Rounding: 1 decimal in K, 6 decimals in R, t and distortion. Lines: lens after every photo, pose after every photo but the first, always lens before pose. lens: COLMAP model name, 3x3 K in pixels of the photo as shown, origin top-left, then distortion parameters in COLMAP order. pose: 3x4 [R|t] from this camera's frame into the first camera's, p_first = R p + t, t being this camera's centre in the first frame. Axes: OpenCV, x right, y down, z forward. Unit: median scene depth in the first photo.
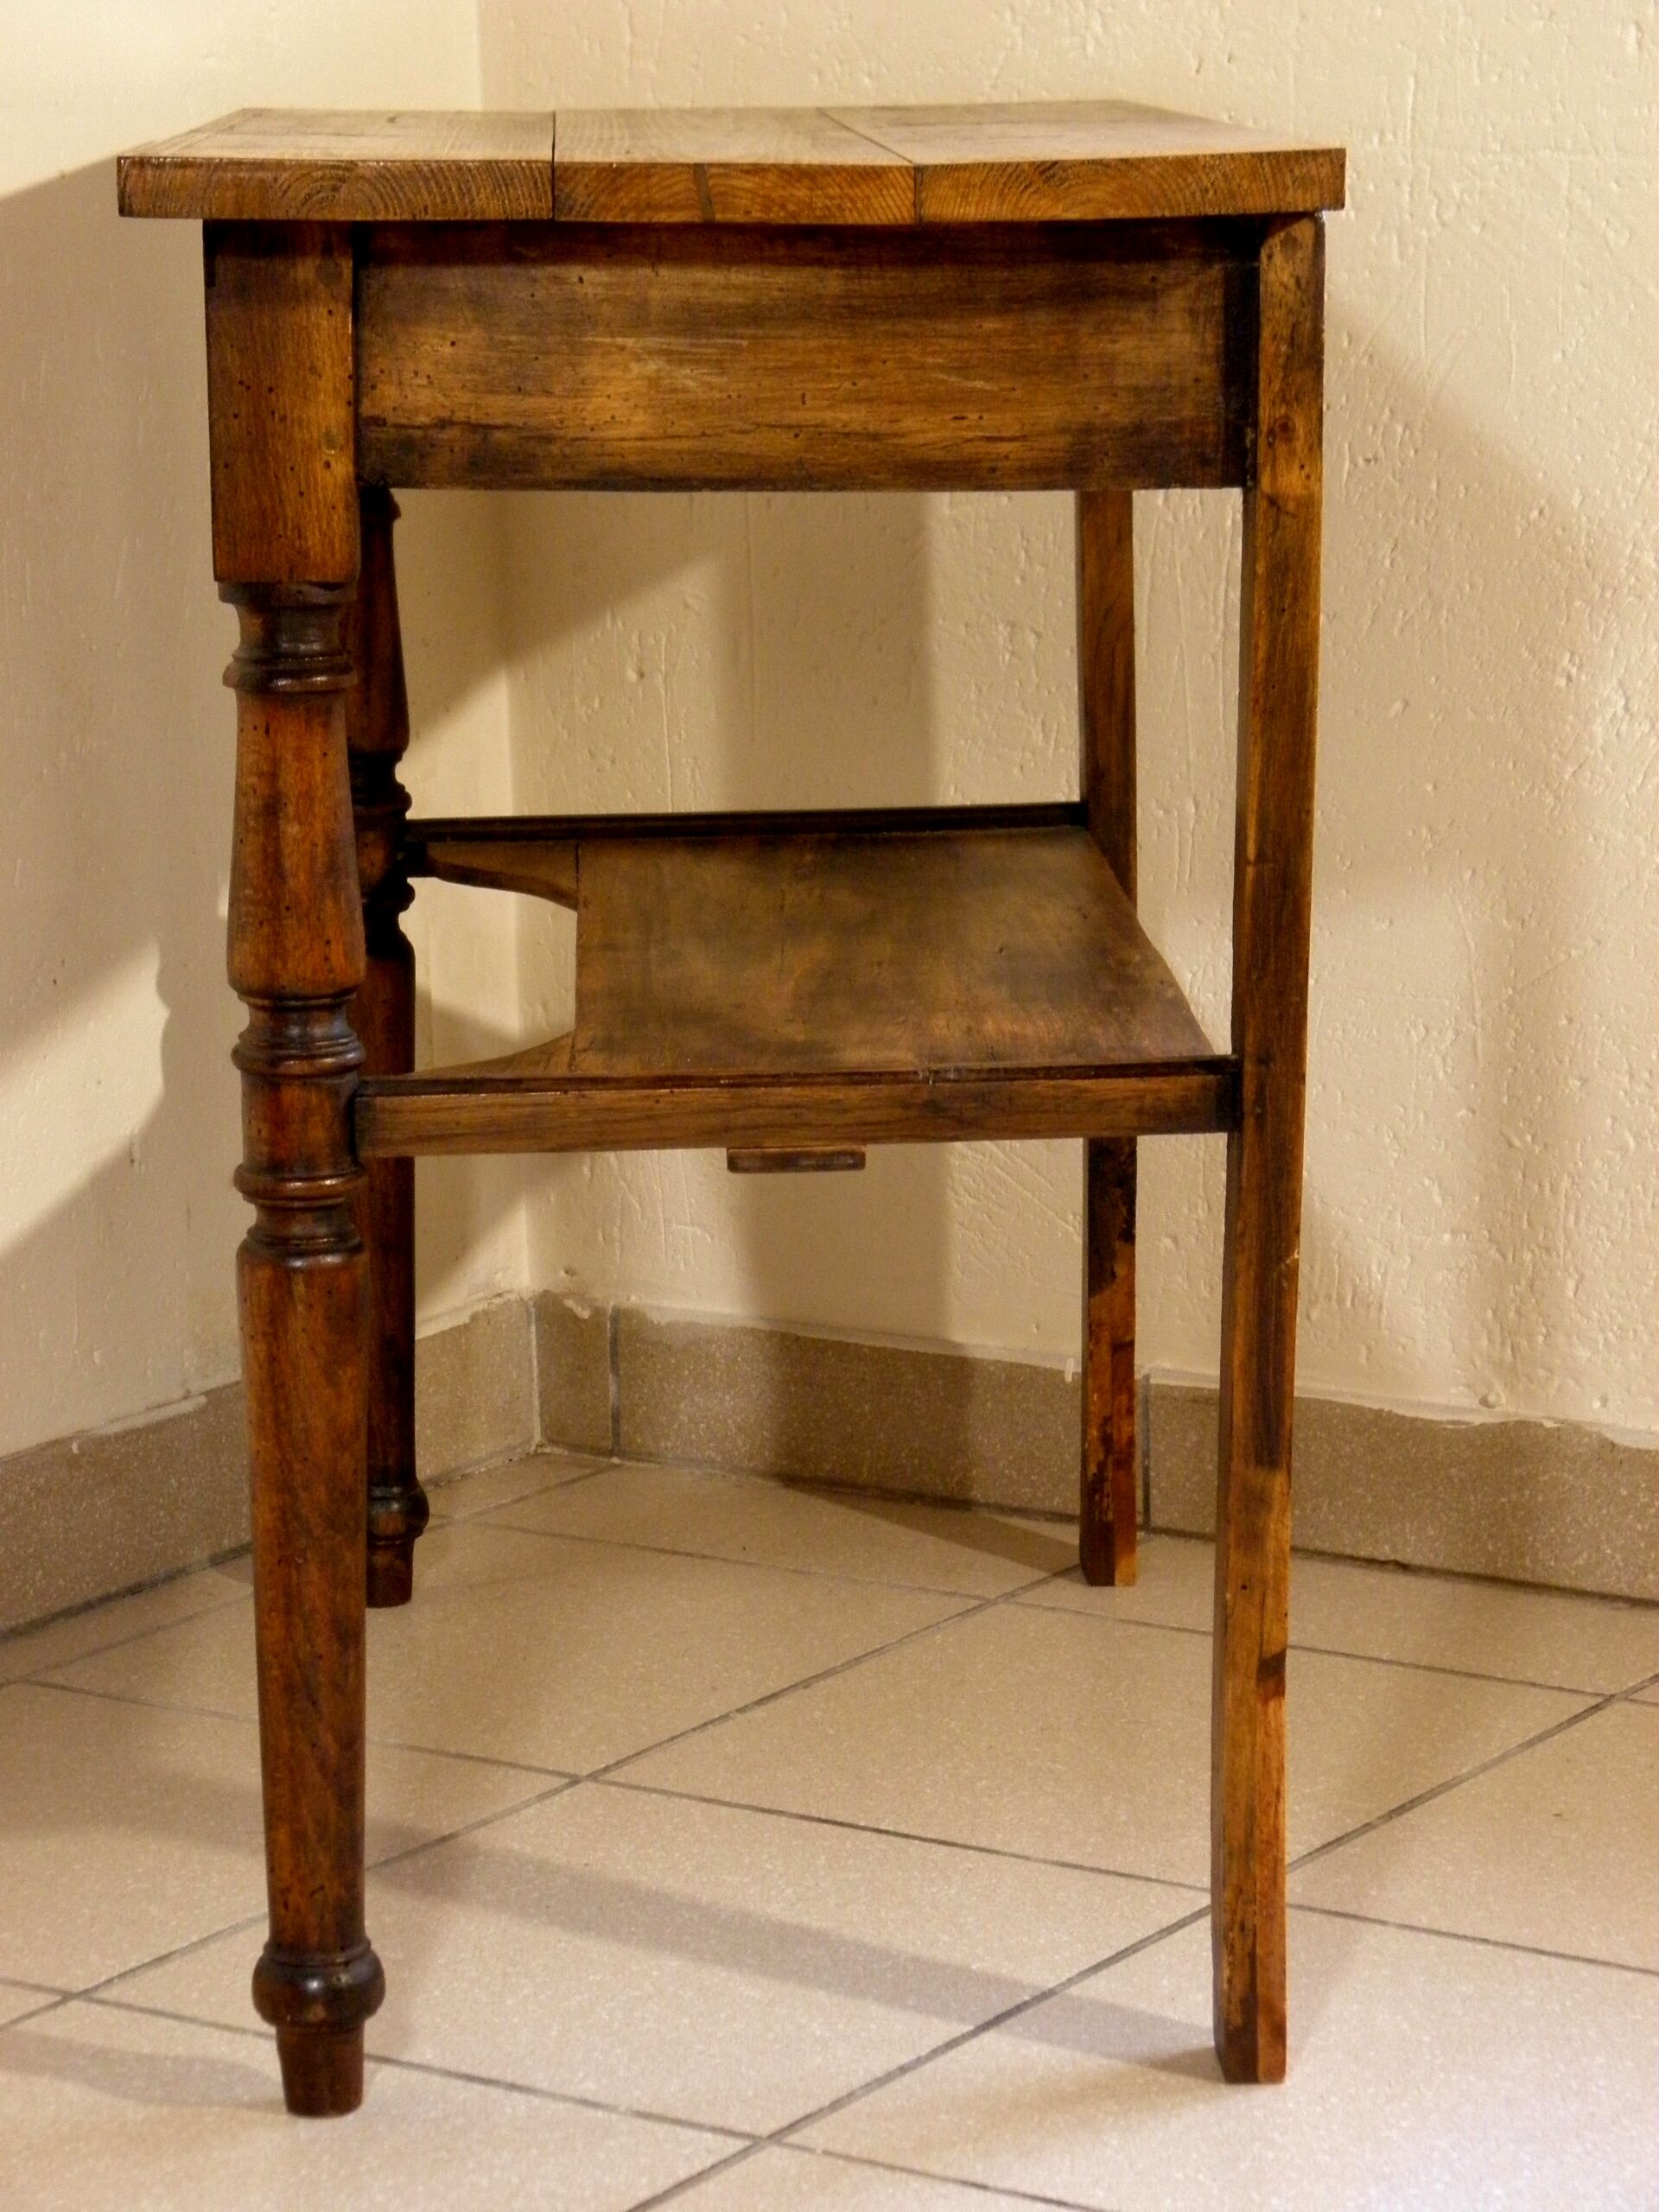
lens RADIAL K [[5968.6, 0, 843.9], [0, 5968.6, 1141.5], [0, 0, 1]] dist [0.345280, 0.080705]
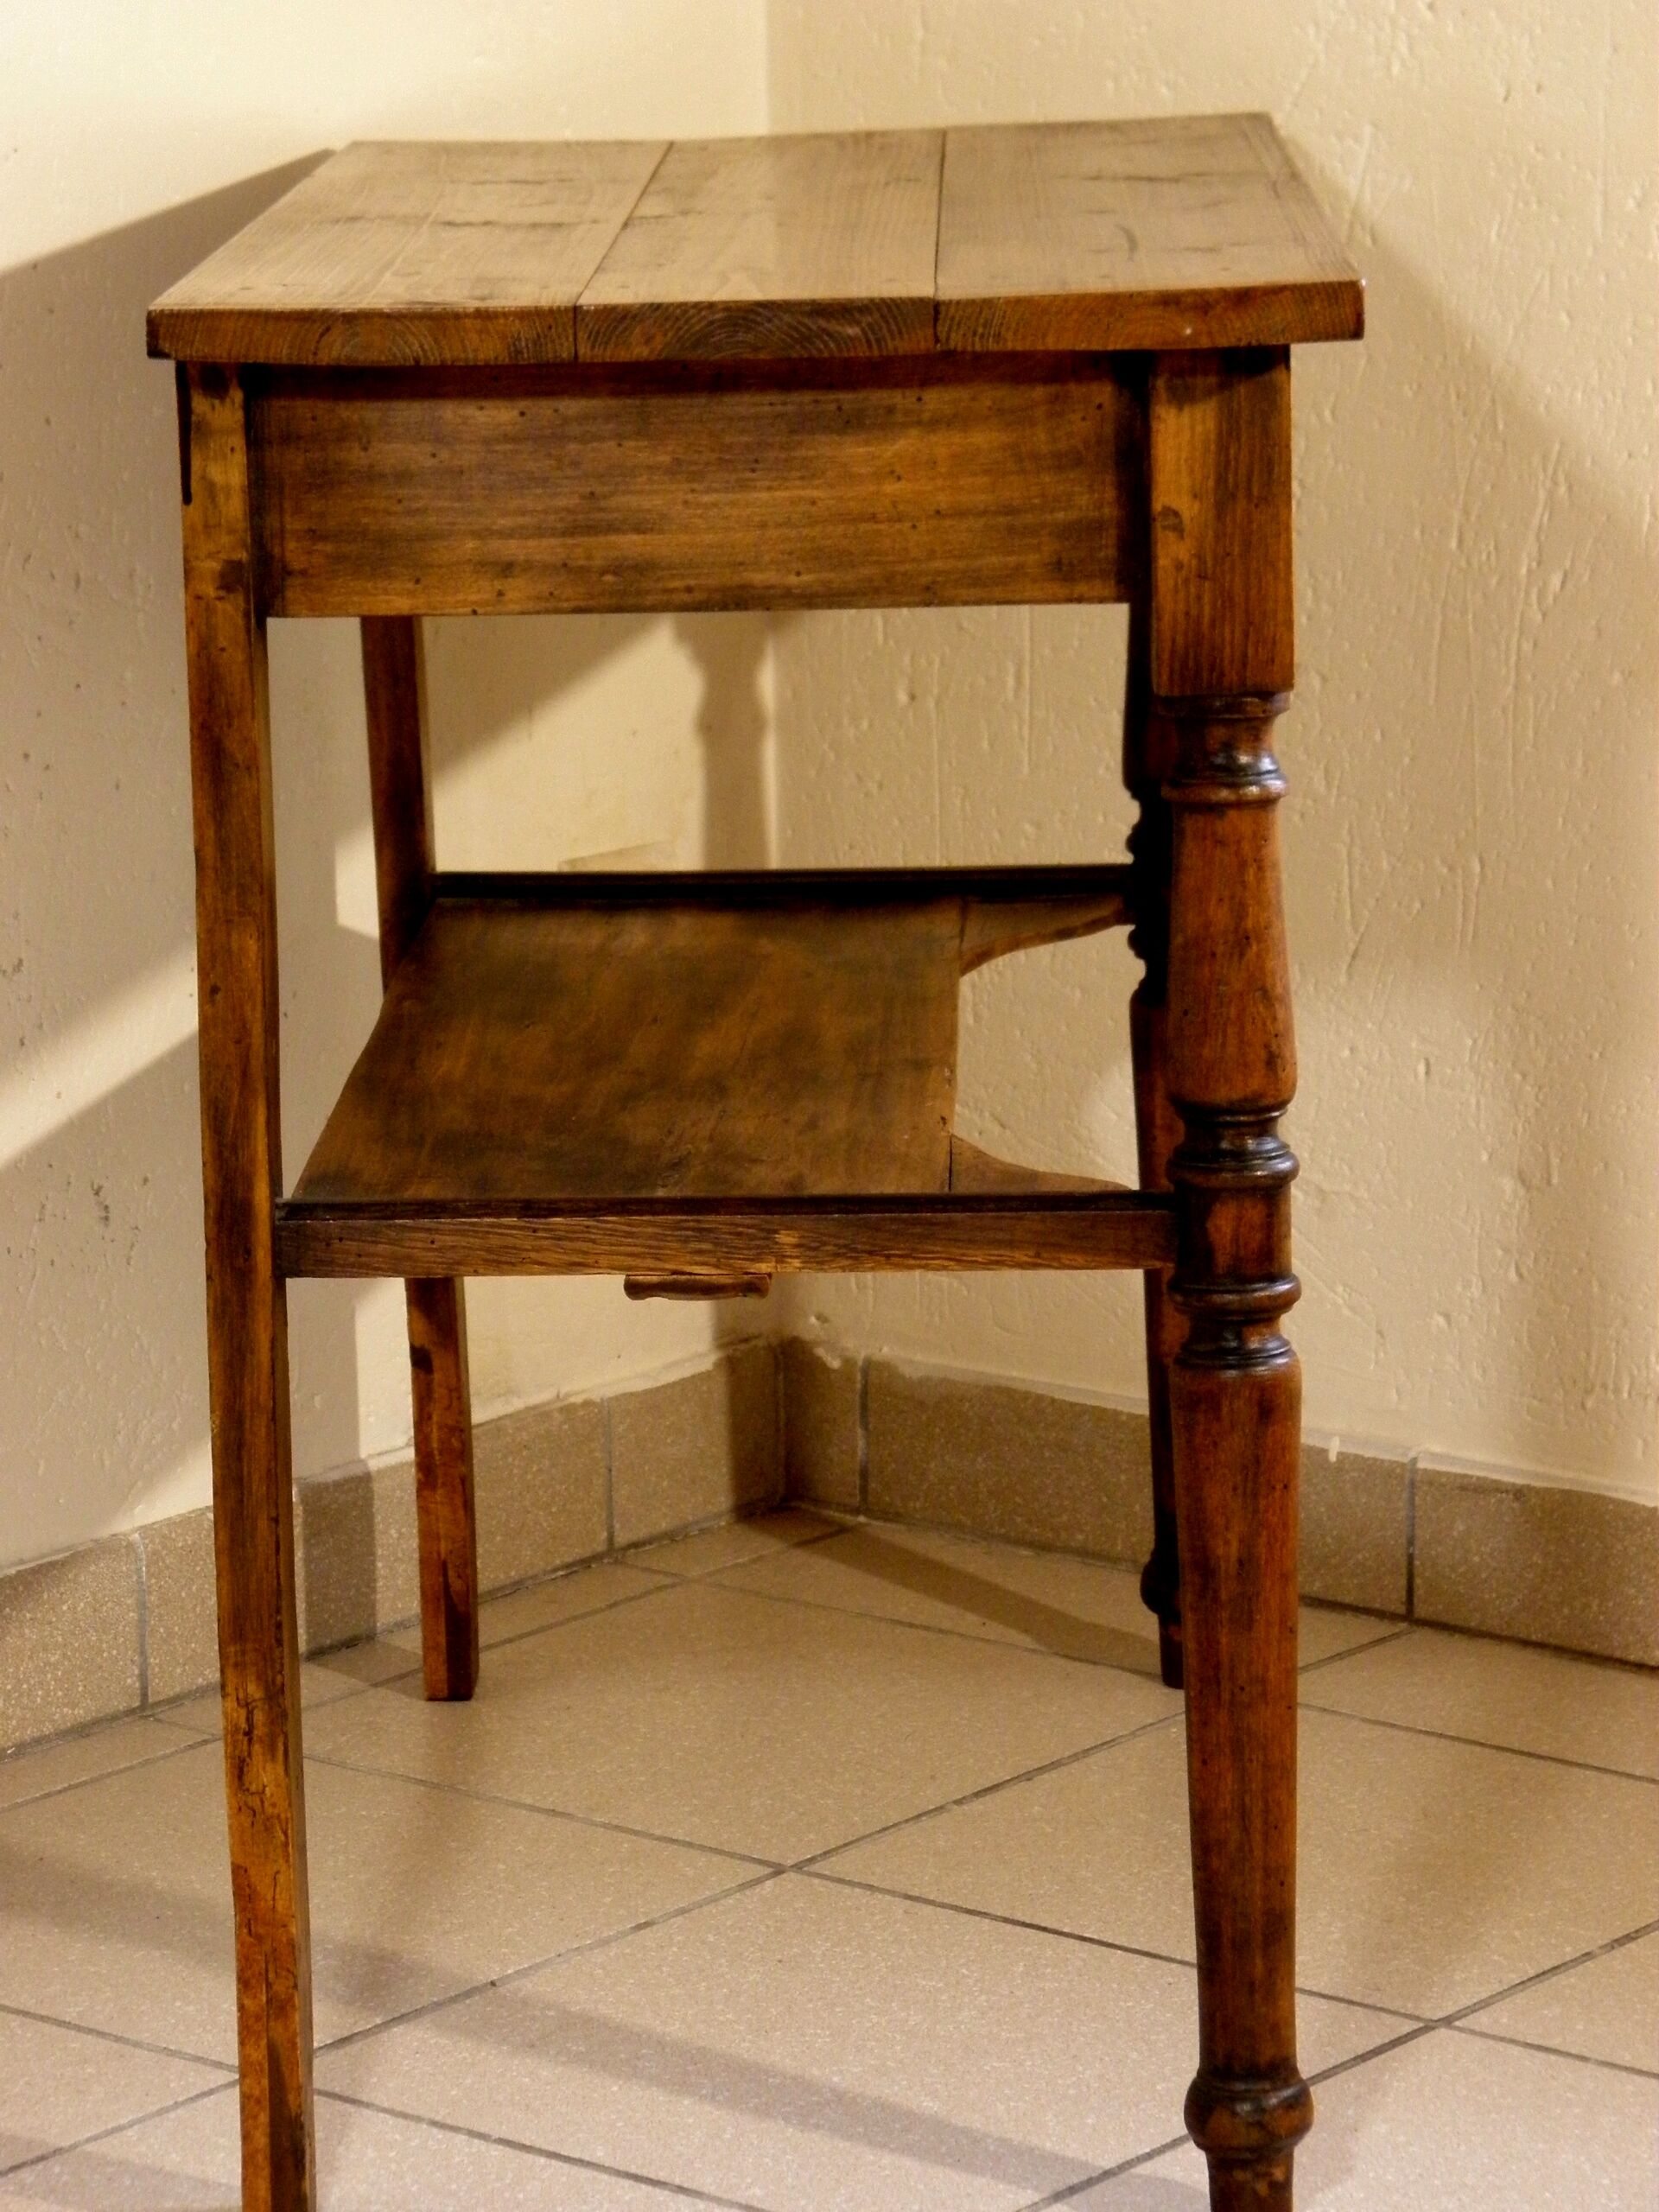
lens RADIAL K [[7090.5, 0, 861.7], [0, 7090.5, 1167.7], [0, 0, 1]] dist [0.558608, -5.035935]
pose [[0.997440, 0.034120, -0.062843, 0.034295], [-0.032733, 0.999200, 0.022963, -0.031633], [0.063576, -0.020847, 0.997759, -0.138783]]
